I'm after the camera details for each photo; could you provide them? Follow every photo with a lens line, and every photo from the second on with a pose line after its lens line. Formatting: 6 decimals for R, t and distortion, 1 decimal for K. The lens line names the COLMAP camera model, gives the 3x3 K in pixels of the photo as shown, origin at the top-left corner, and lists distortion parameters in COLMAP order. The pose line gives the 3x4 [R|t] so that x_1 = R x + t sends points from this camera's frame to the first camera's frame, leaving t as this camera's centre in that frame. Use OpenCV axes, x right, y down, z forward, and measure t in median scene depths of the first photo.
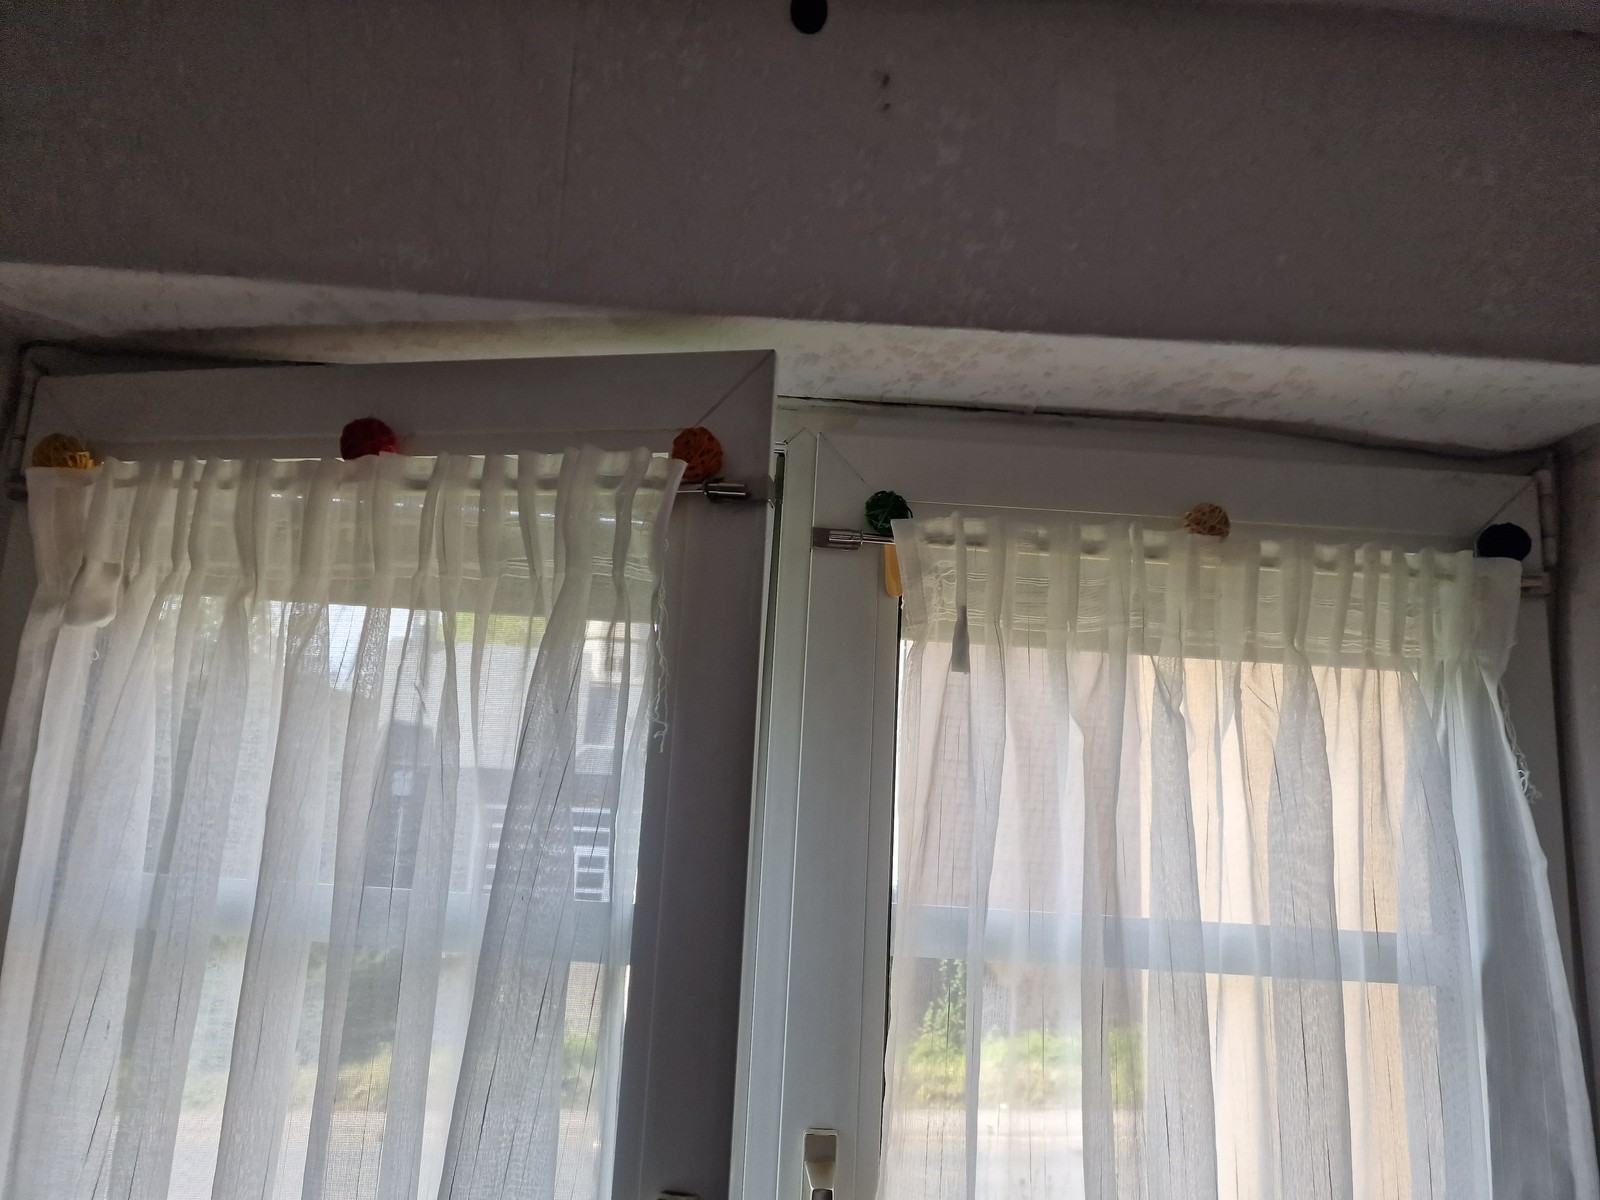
lens RADIAL K [[1046.8, 0, 799.0], [0, 1046.8, 611.1], [0, 0, 1]] dist [0.009174, 0.001179]
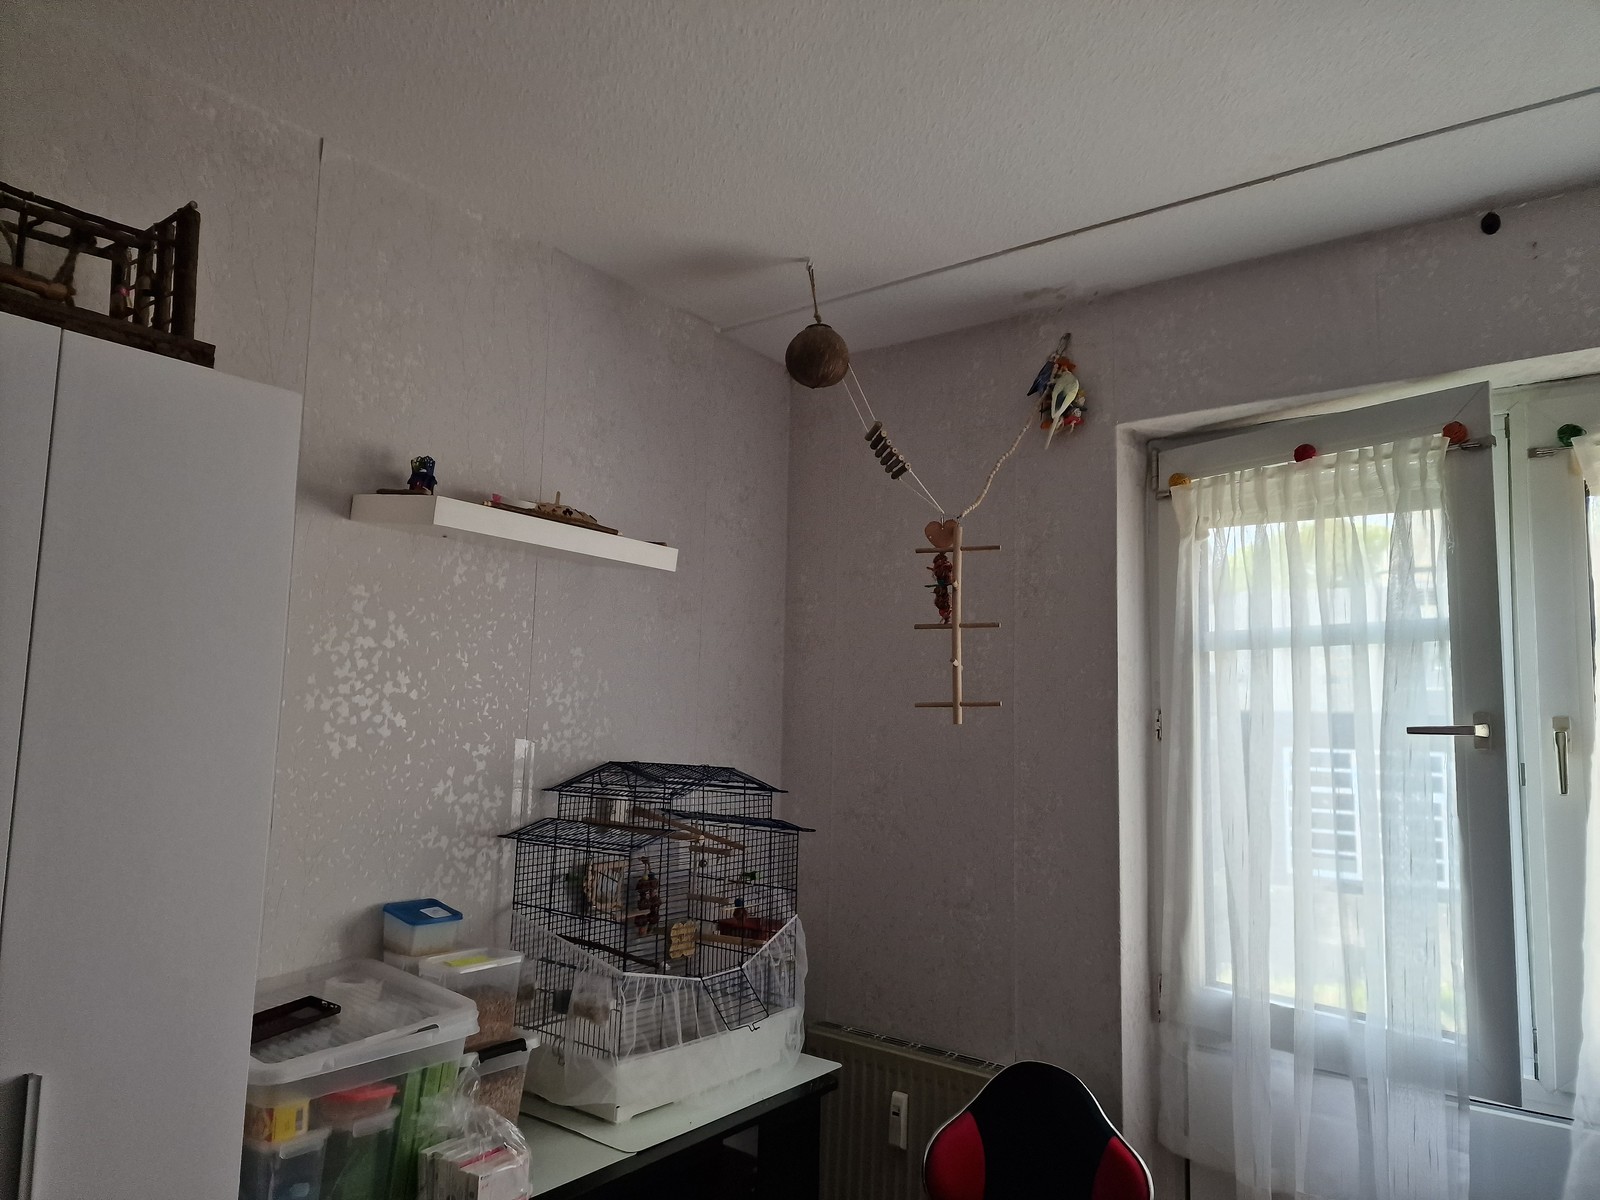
lens RADIAL K [[1046.8, 0, 799.0], [0, 1046.8, 611.1], [0, 0, 1]] dist [0.009174, 0.001179]
pose [[0.752095, -0.098574, -0.651641, 0.290738], [0.128145, 0.991753, -0.002124, 0.068065], [0.646477, -0.081907, 0.758524, -1.771318]]
